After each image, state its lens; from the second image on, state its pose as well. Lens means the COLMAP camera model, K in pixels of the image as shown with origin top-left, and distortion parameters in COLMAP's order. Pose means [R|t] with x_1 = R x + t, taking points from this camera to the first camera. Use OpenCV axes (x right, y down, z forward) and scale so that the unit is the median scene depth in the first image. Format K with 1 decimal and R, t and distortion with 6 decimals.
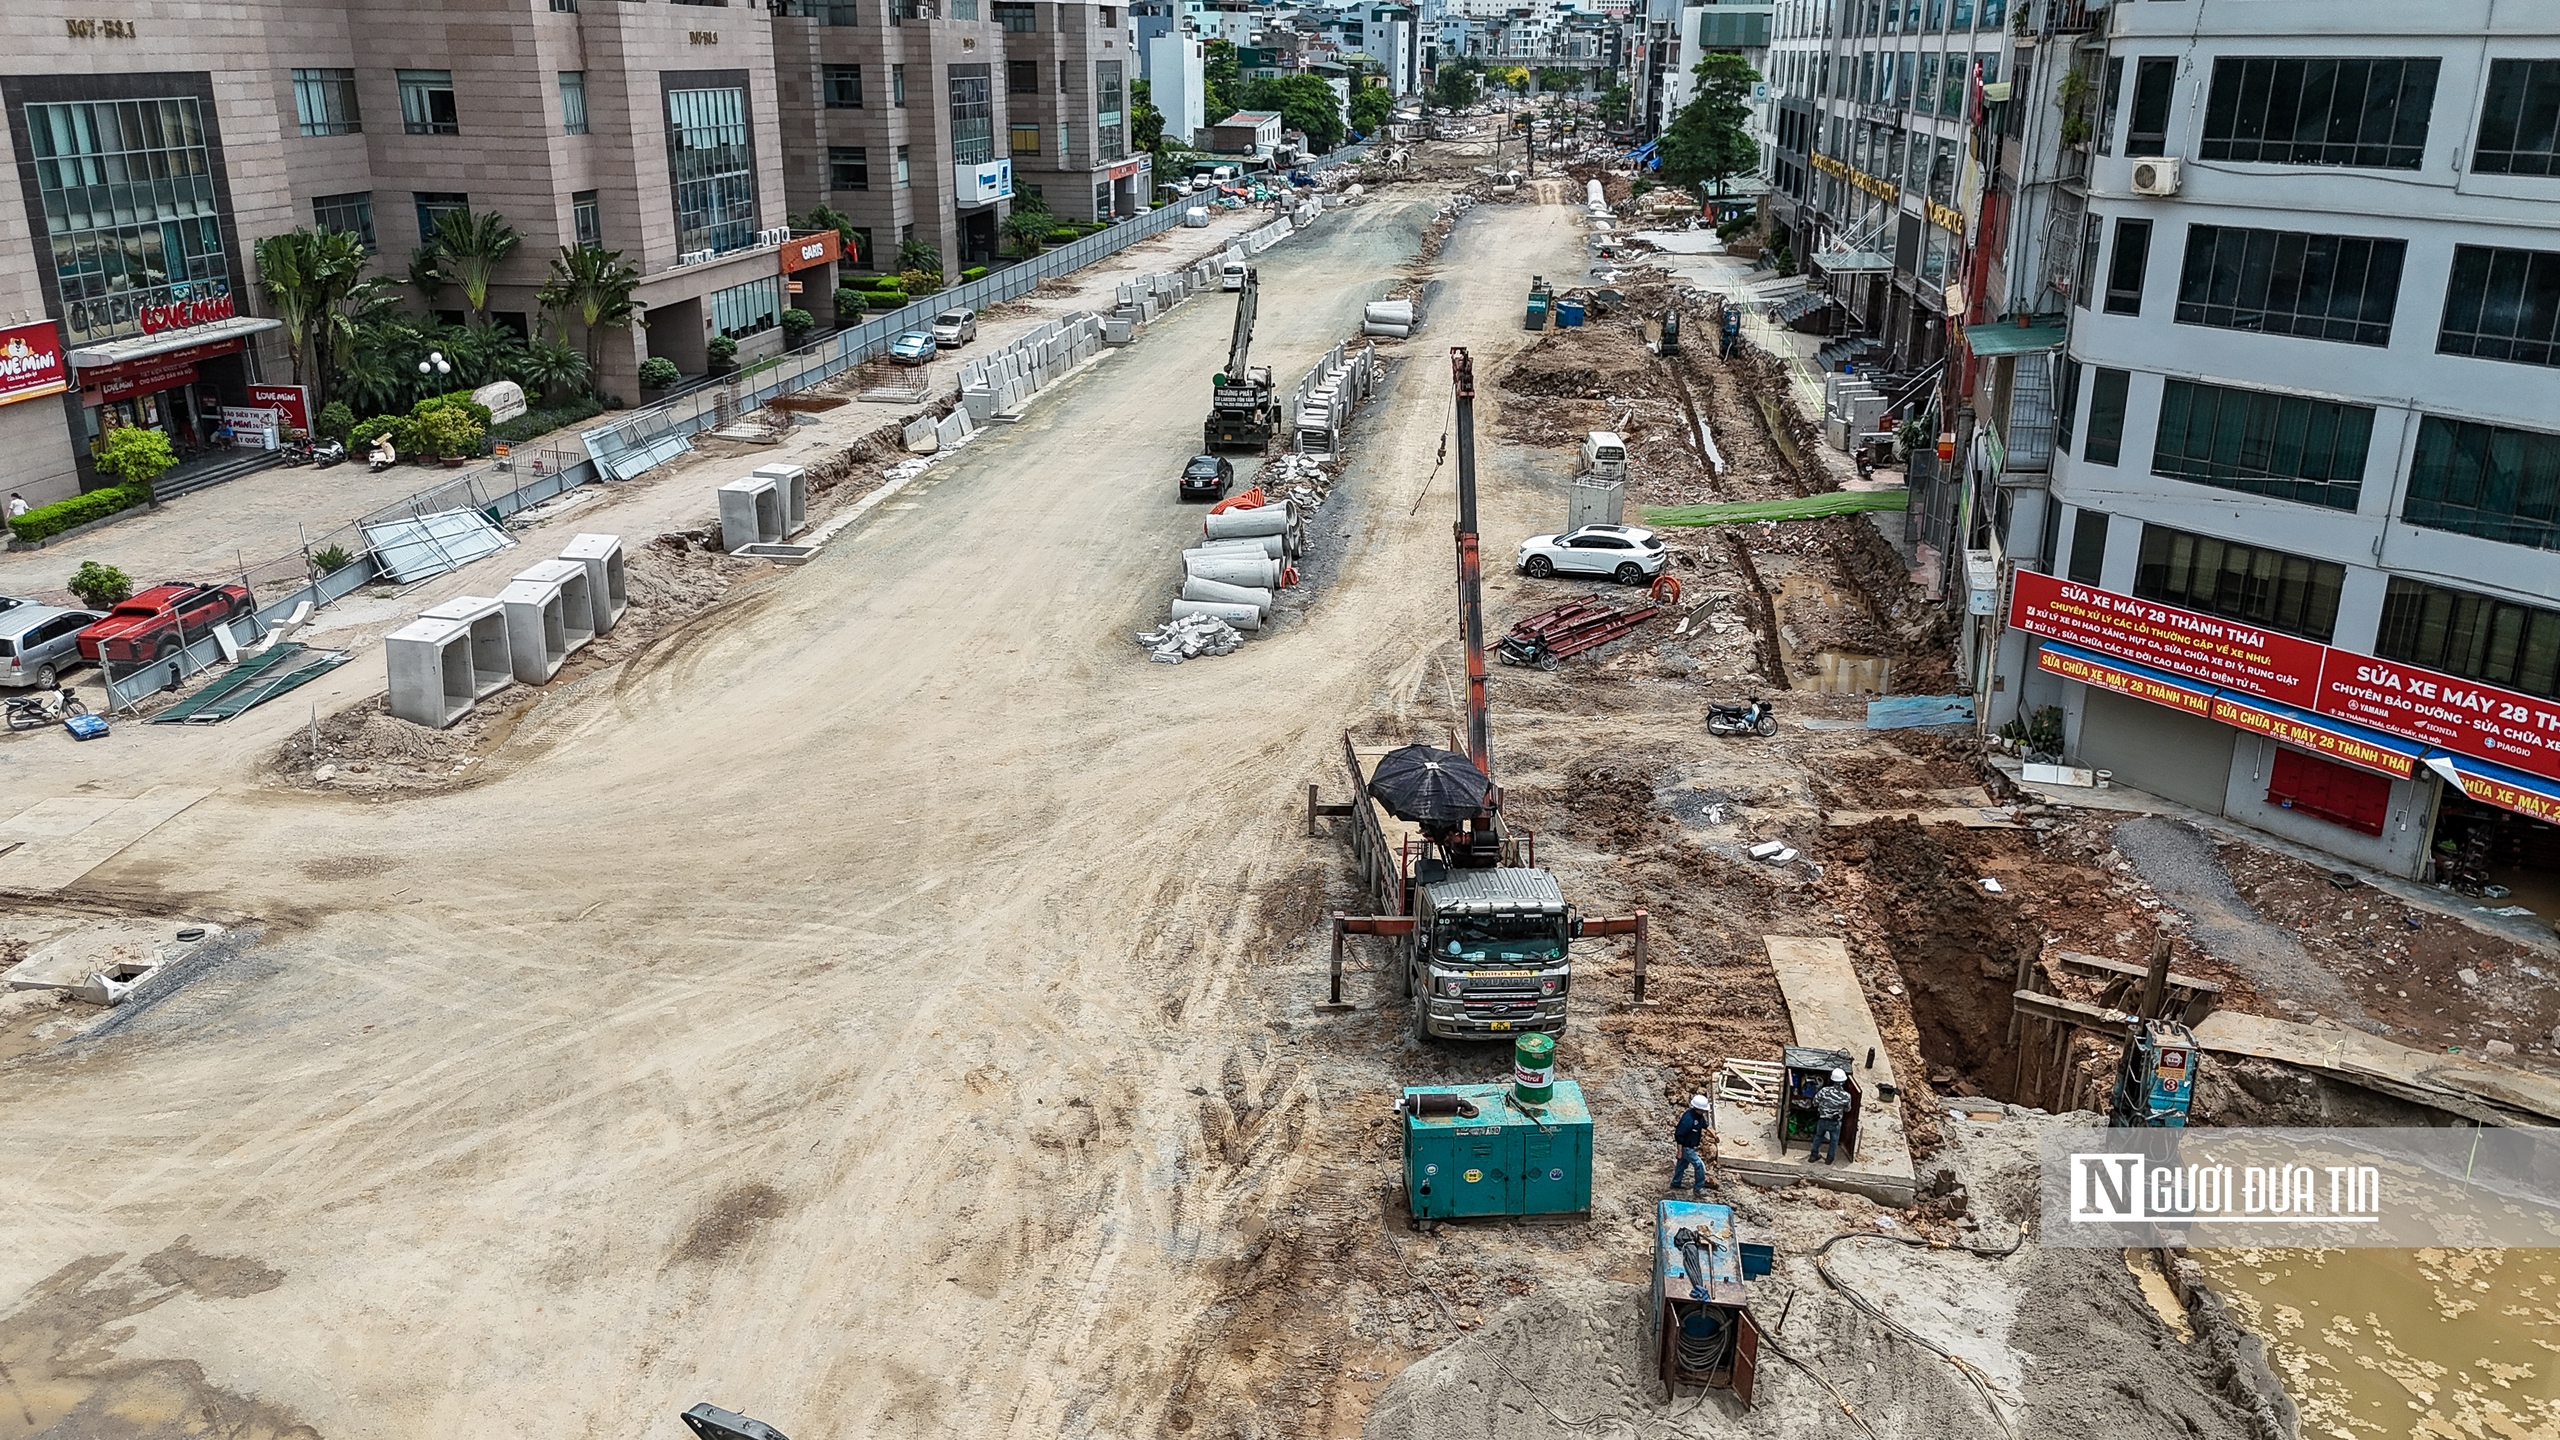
lens RADIAL K [[1946.2, 0, 1280.0], [0, 1946.2, 720.0], [0, 0, 1]] dist [0.089918, -0.080940]
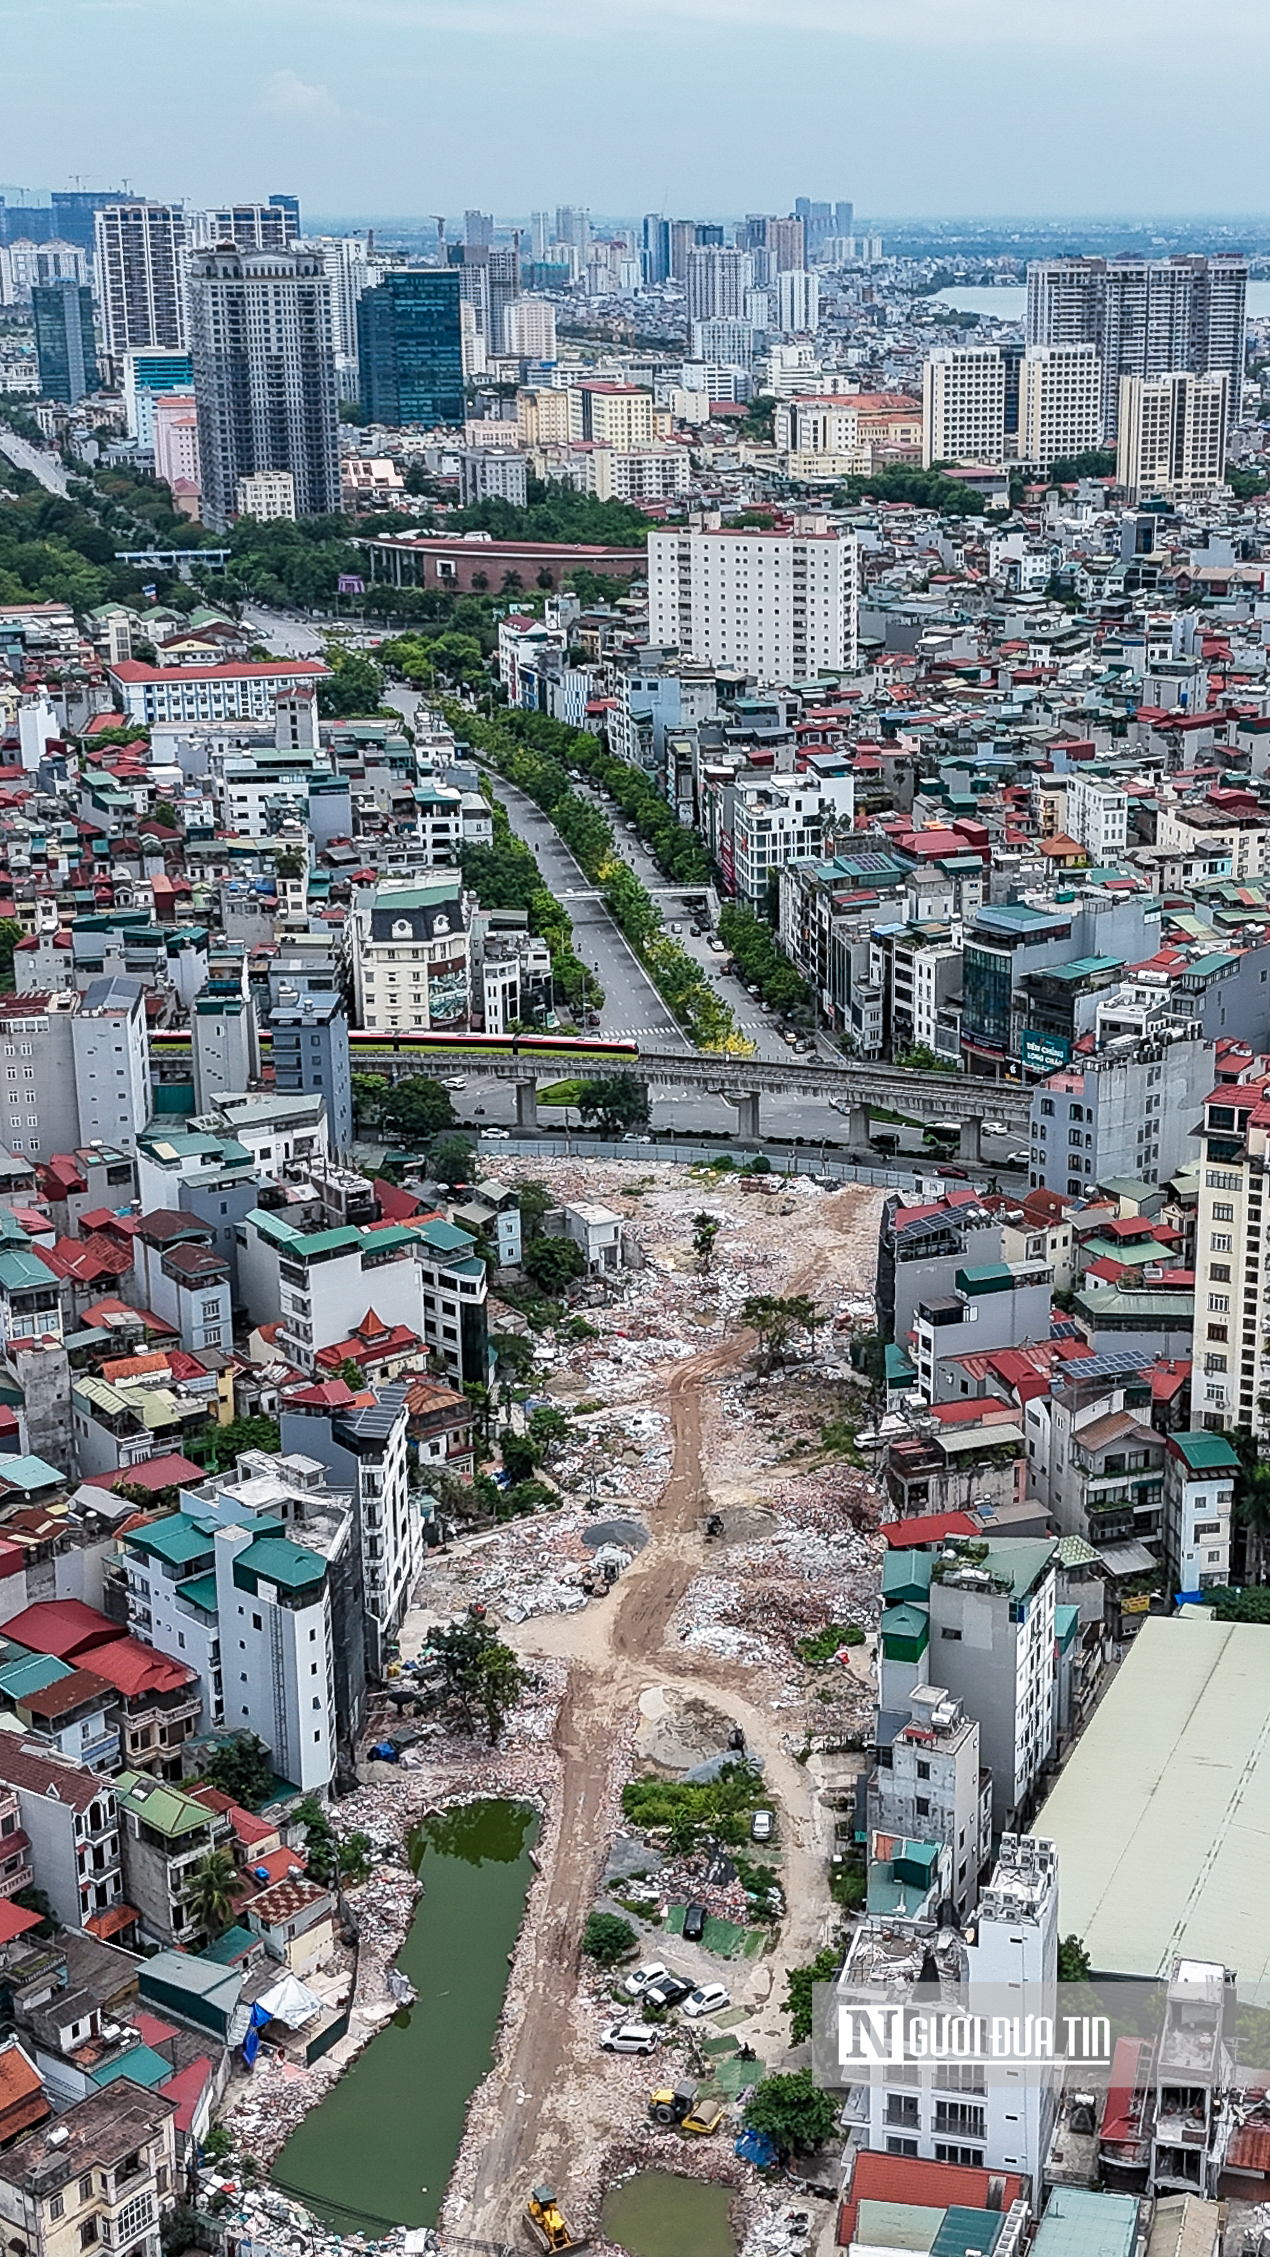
lens RADIAL K [[2934.8, 0, 771.1], [0, 2934.8, 1126.0], [0, 0, 1]] dist [0.219650, -0.700673]
pose [[0.996590, -0.032050, 0.076038, 0.770172], [0.033639, 0.999240, -0.019713, -2.974344], [-0.075349, 0.022204, 0.996910, 2.692277]]
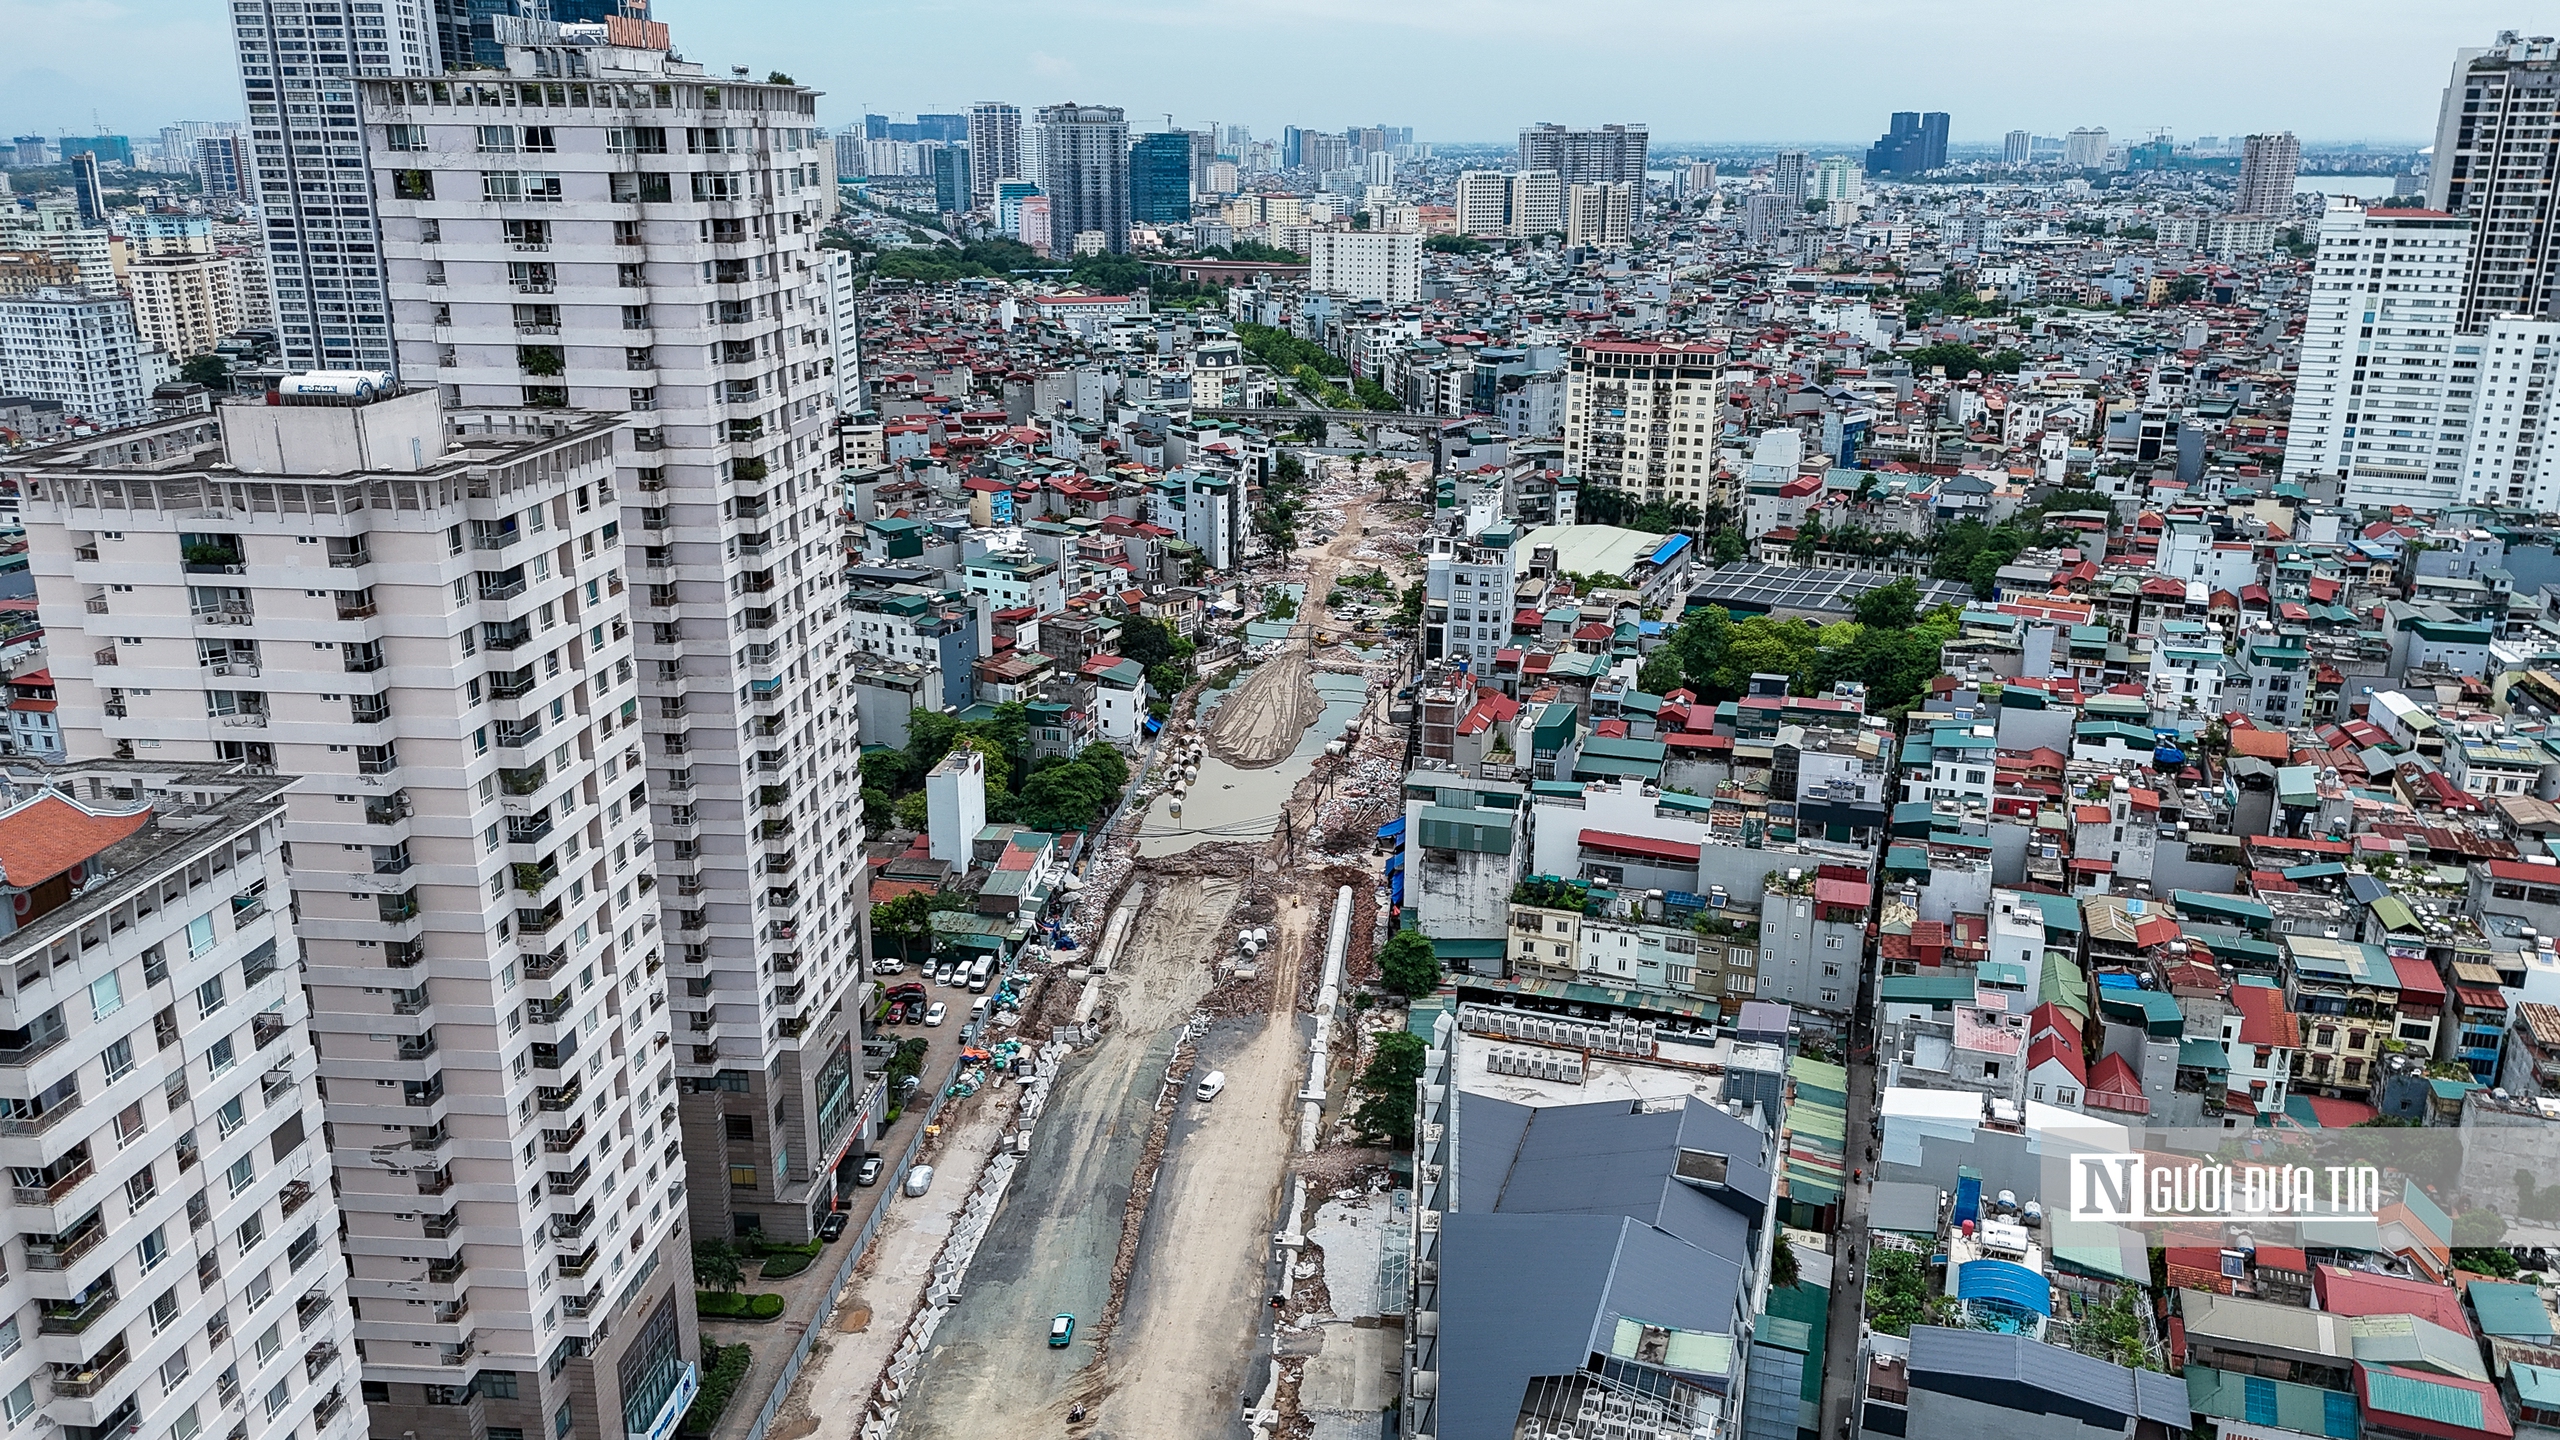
lens RADIAL K [[1924.7, 0, 1280.0], [0, 1924.7, 720.0], [0, 0, 1]] dist [0.121216, -0.138339]
pose [[0.999041, -0.014946, 0.041144, 0.335051], [0.016219, 0.999394, -0.030792, -1.374279], [-0.040659, 0.031429, 0.998679, -0.239258]]
